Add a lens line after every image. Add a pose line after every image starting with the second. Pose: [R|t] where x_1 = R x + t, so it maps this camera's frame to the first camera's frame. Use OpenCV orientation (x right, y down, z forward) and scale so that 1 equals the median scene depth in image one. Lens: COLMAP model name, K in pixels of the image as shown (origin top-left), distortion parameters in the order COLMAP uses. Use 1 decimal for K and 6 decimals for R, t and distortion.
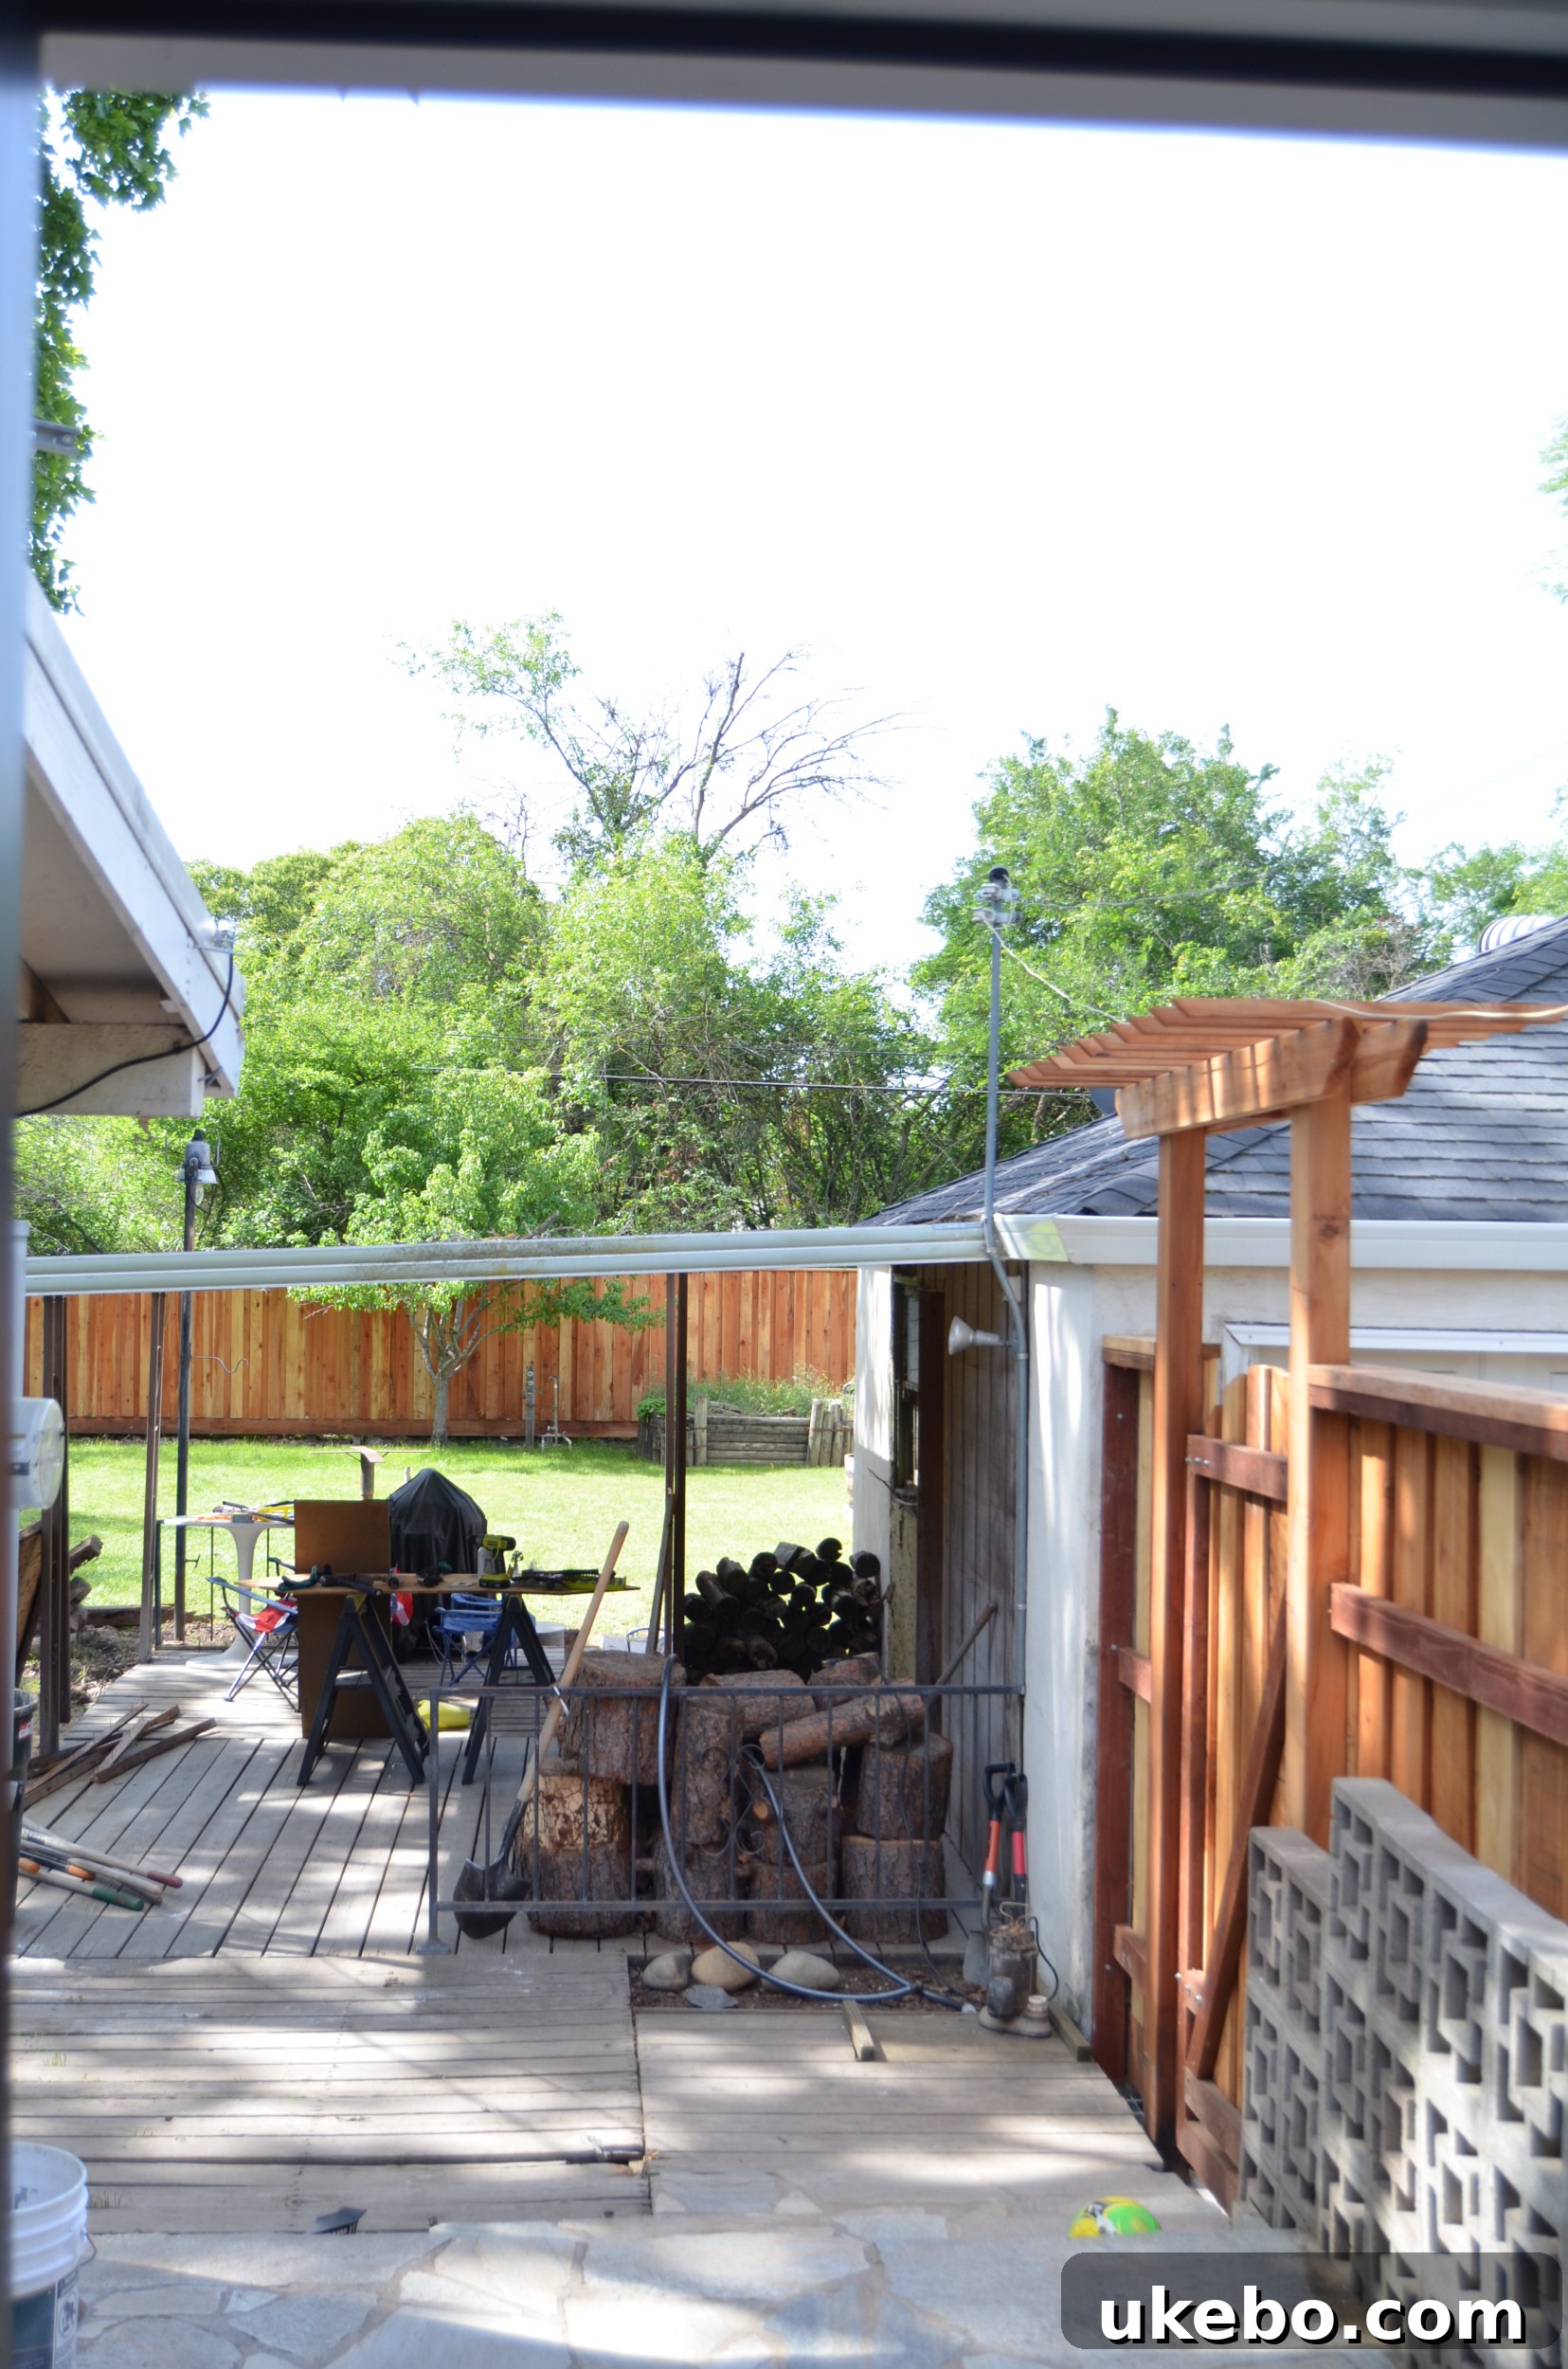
lens RADIAL K [[2579.7, 0, 784.7], [0, 2579.7, 1236.5], [0, 0, 1]] dist [-0.073261, 0.043884]
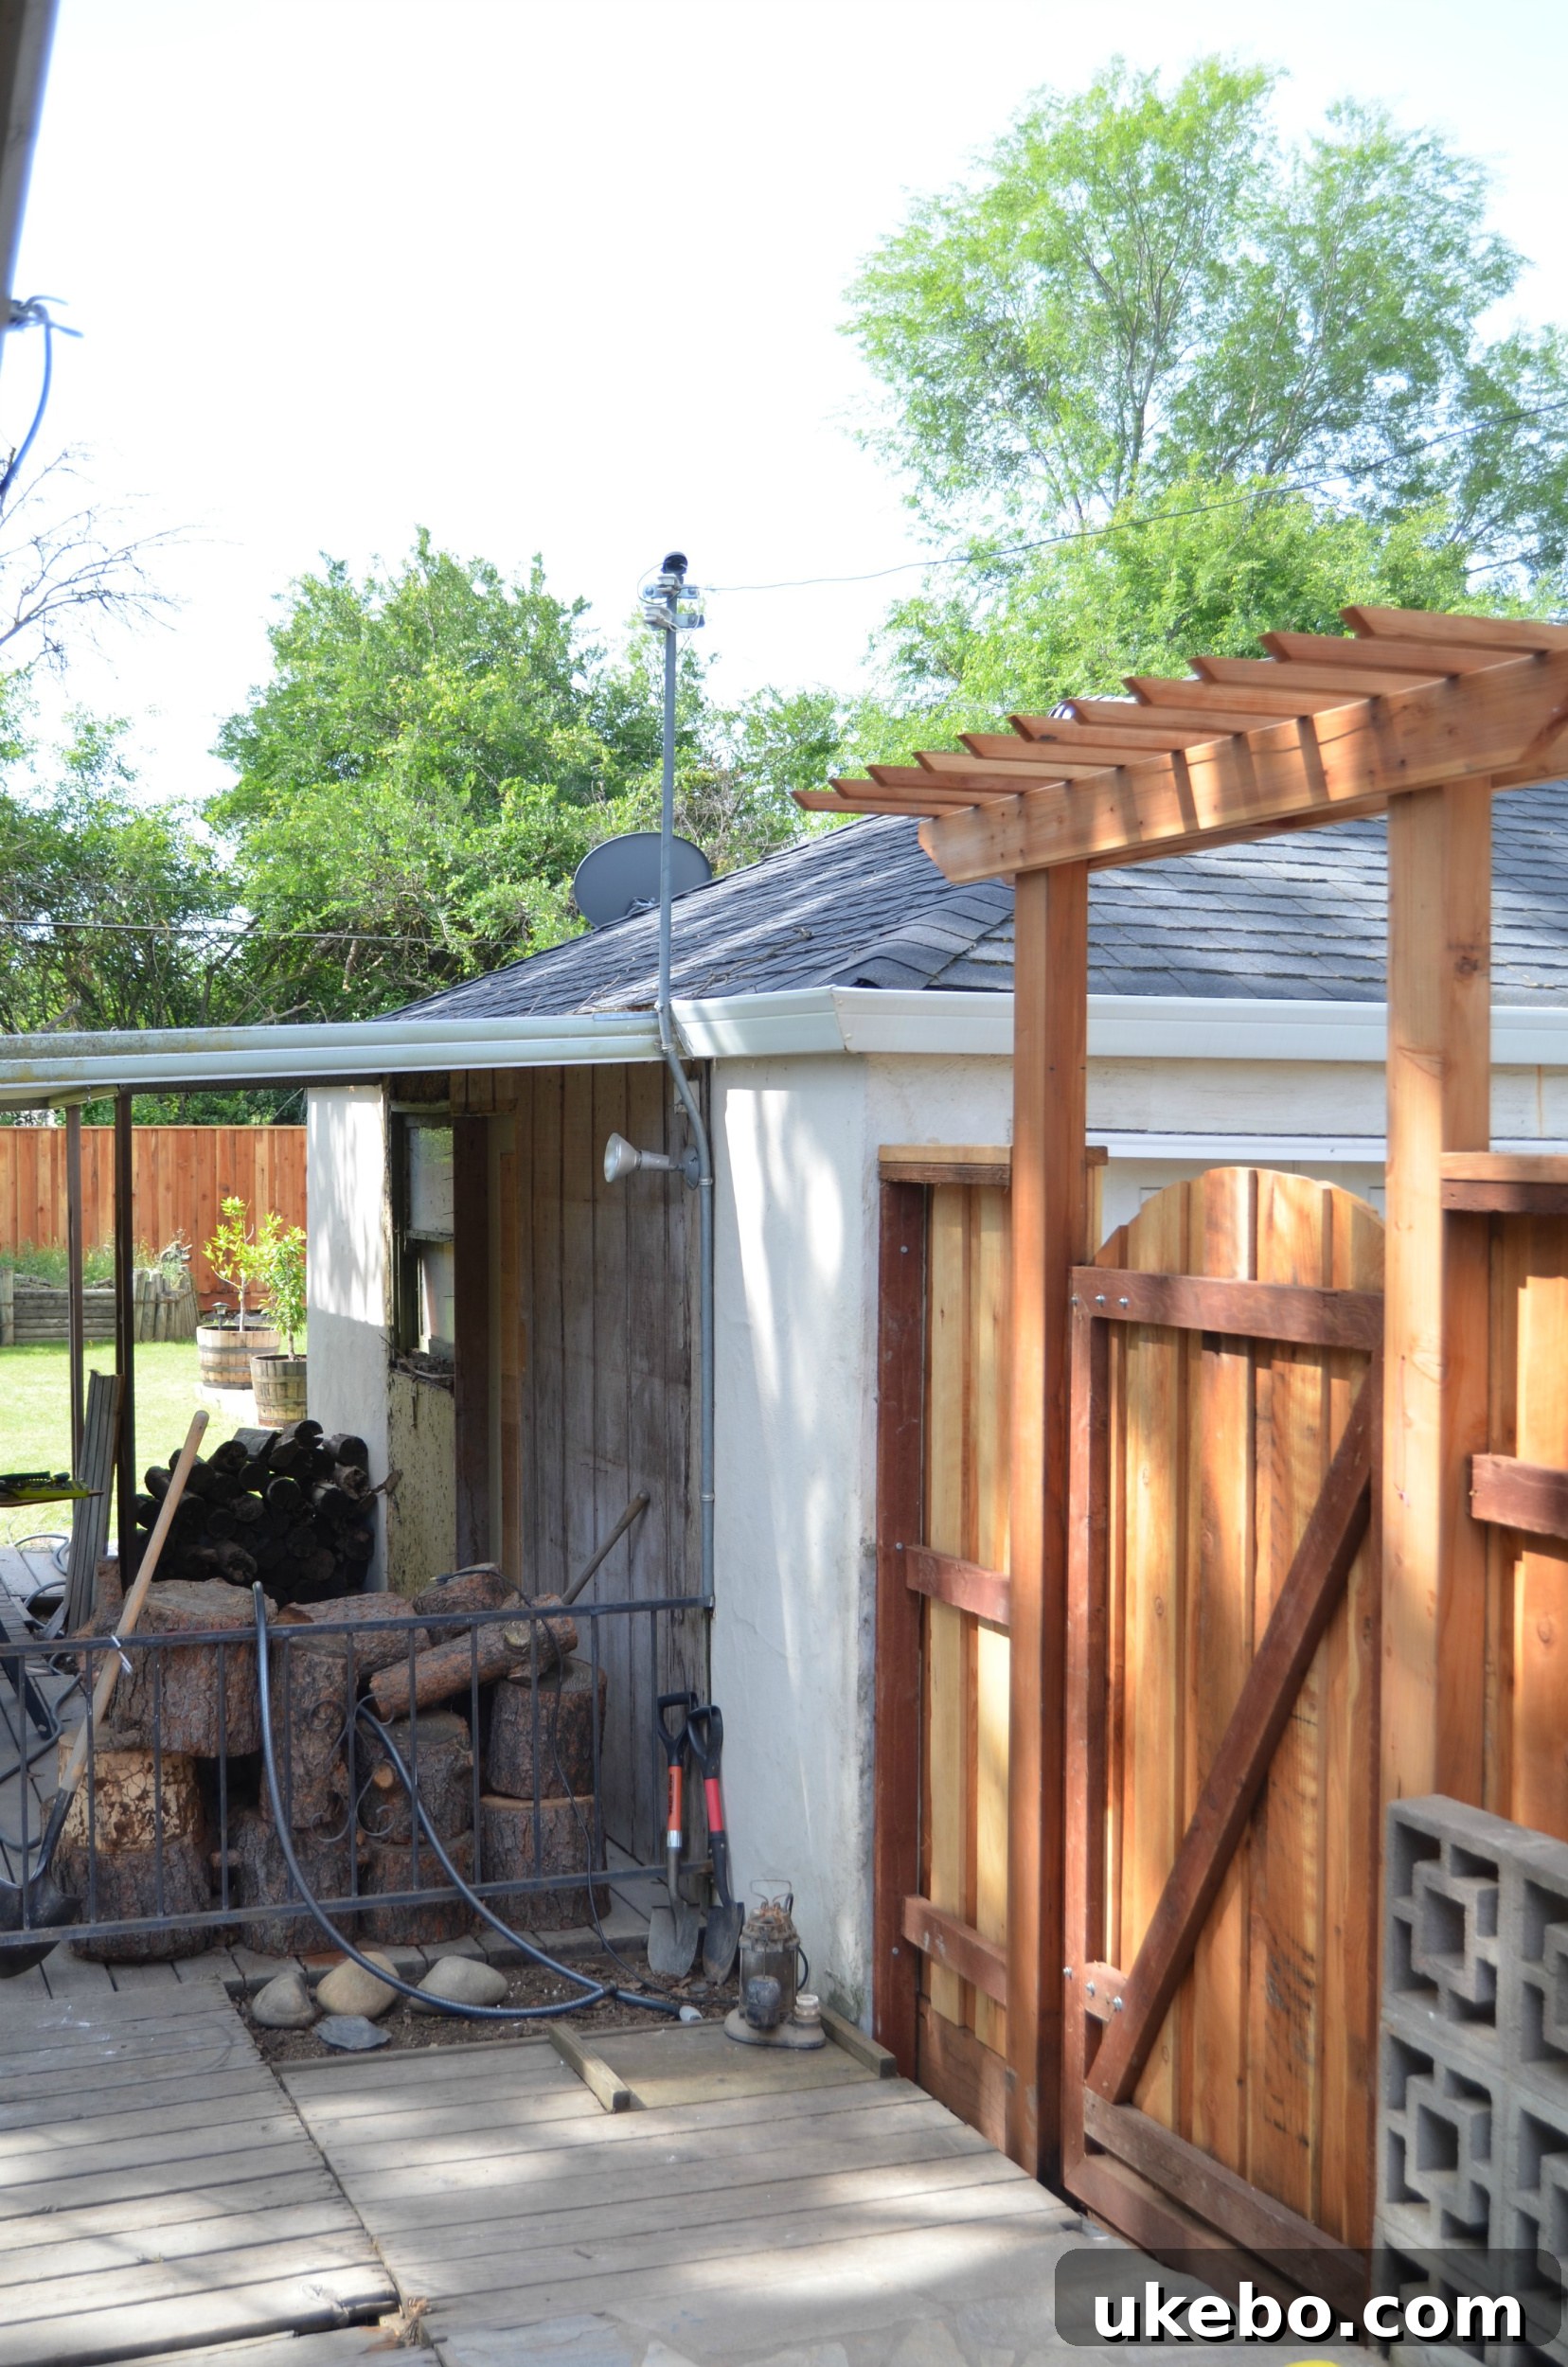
lens RADIAL K [[2577.8, 0, 784.7], [0, 2577.8, 1235.4], [0, 0, 1]] dist [-0.073261, 0.043884]
pose [[0.955650, -0.022517, 0.293641, -0.116272], [0.007682, 0.998639, 0.051577, 0.022312], [-0.294403, -0.047034, 0.954523, 0.237918]]
